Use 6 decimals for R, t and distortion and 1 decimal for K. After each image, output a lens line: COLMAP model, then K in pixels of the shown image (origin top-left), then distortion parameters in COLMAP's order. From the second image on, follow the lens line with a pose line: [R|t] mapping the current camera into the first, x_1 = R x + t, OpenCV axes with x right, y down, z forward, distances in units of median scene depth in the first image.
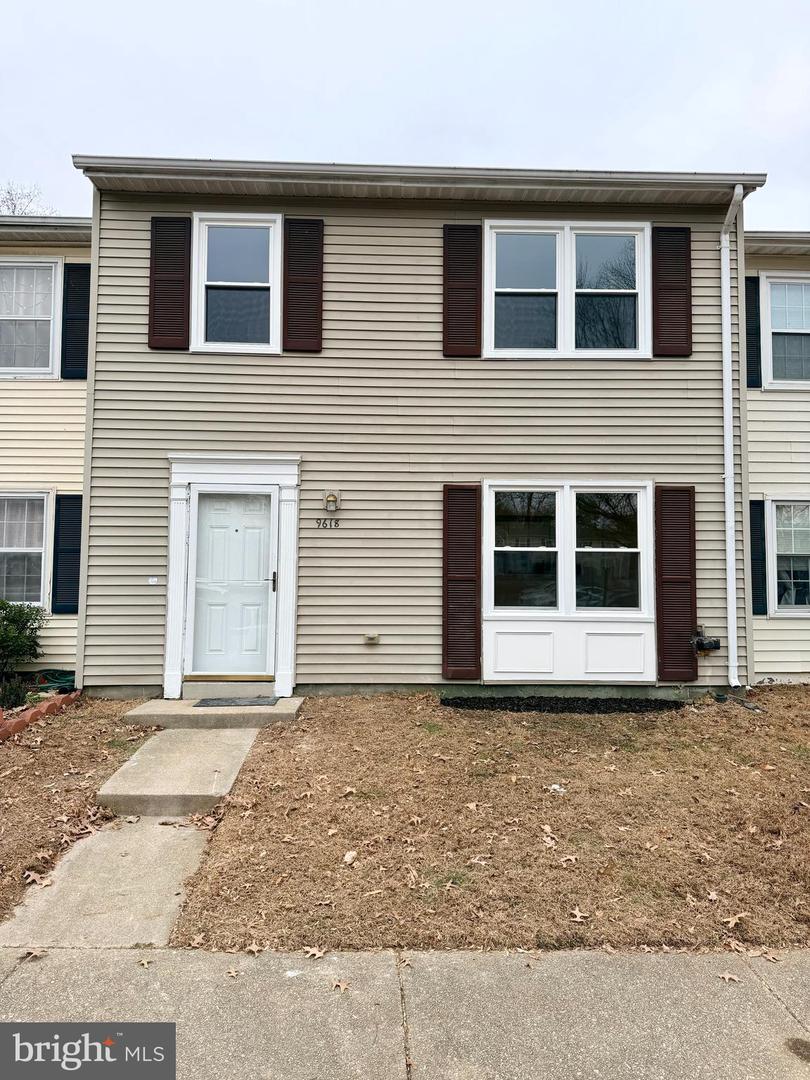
lens RADIAL K [[760.9, 0, 405.0], [0, 760.9, 540.0], [0, 0, 1]] dist [0.129590, -0.200235]
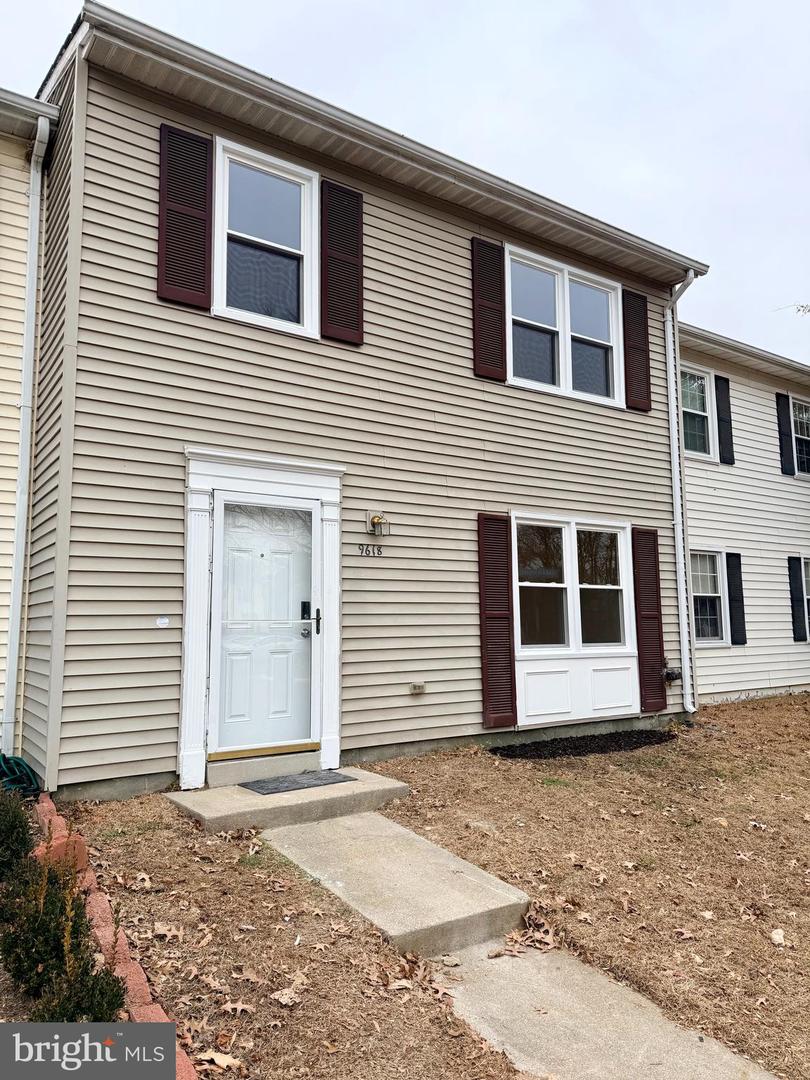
lens RADIAL K [[760.9, 0, 405.0], [0, 760.9, 540.0], [0, 0, 1]] dist [0.129590, -0.200235]
pose [[0.840821, 0.045864, 0.539367, -0.519143], [-0.016751, 0.998132, -0.058761, 0.015149], [-0.541054, 0.040373, 0.840018, 0.279839]]
